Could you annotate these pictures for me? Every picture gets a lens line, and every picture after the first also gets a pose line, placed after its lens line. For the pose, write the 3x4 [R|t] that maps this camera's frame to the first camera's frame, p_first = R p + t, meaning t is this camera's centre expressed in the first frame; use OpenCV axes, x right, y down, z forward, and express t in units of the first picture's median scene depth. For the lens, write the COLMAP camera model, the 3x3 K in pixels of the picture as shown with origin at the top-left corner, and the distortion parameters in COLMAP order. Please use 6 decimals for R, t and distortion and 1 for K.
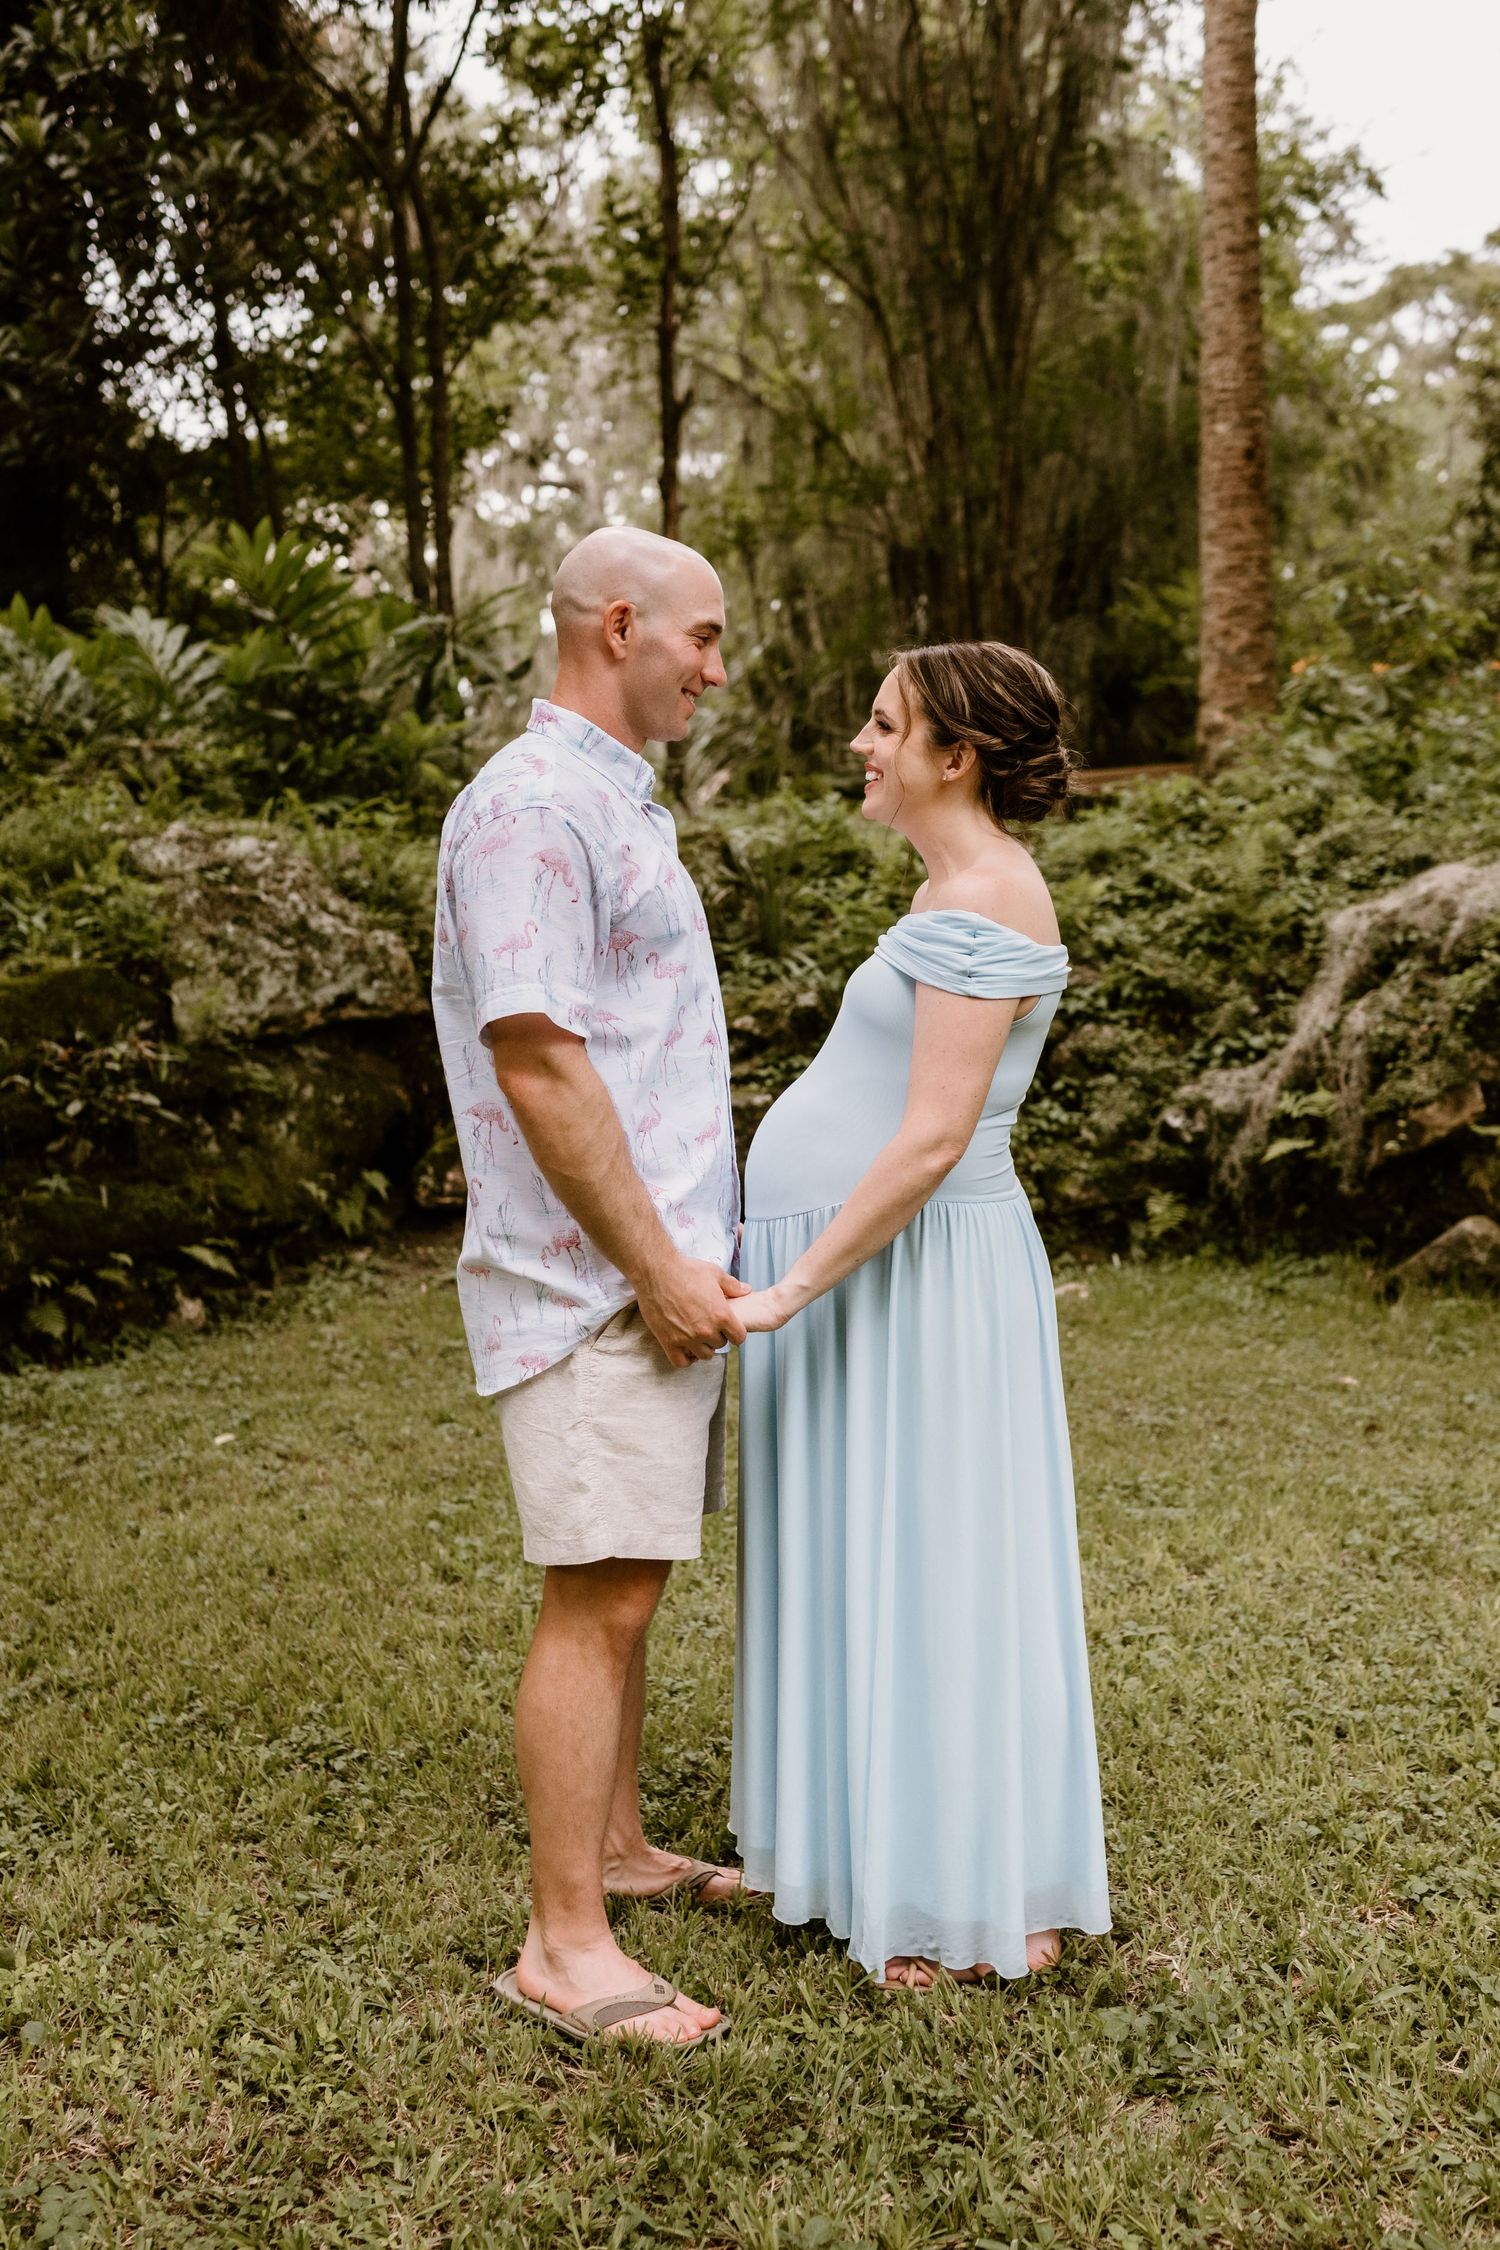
lens RADIAL K [[2305.3, 0, 748.2], [0, 2305.3, 1122.7], [0, 0, 1]] dist [-0.011009, 0.014193]
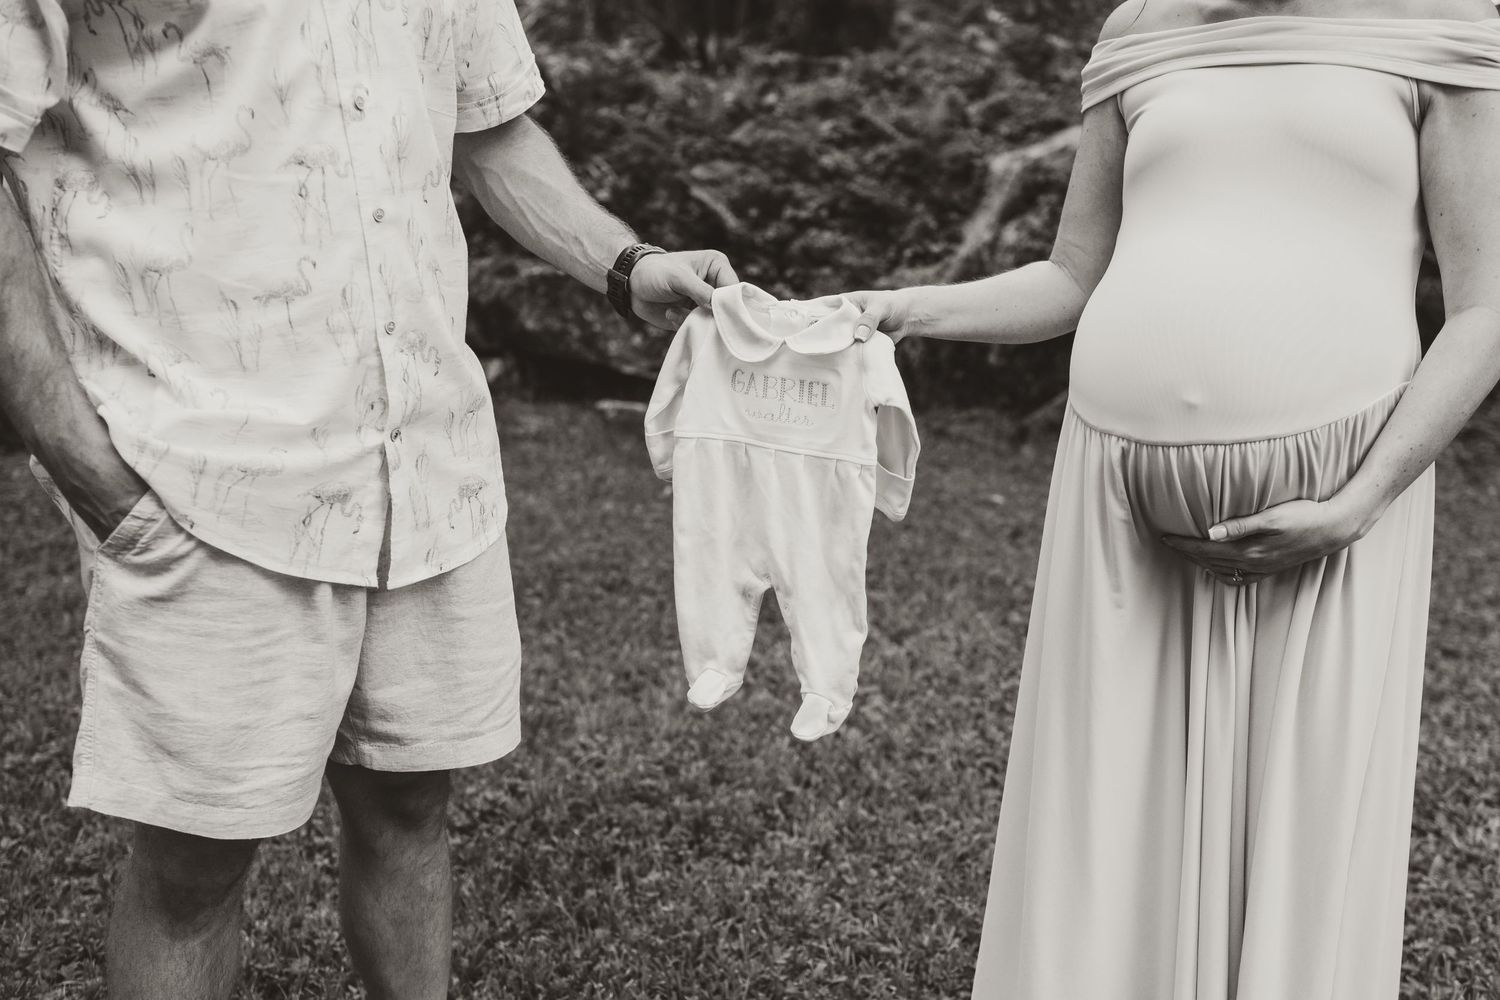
lens RADIAL K [[1514.6, 0, 806.5], [0, 1514.6, 529.2], [0, 0, 1]] dist [0.000010, 0.009835]
pose [[0.985244, 0.029282, 0.168631, 0.000286], [-0.051968, 0.989922, 0.131732, 0.014601], [-0.163074, -0.138551, 0.976837, 0.116536]]
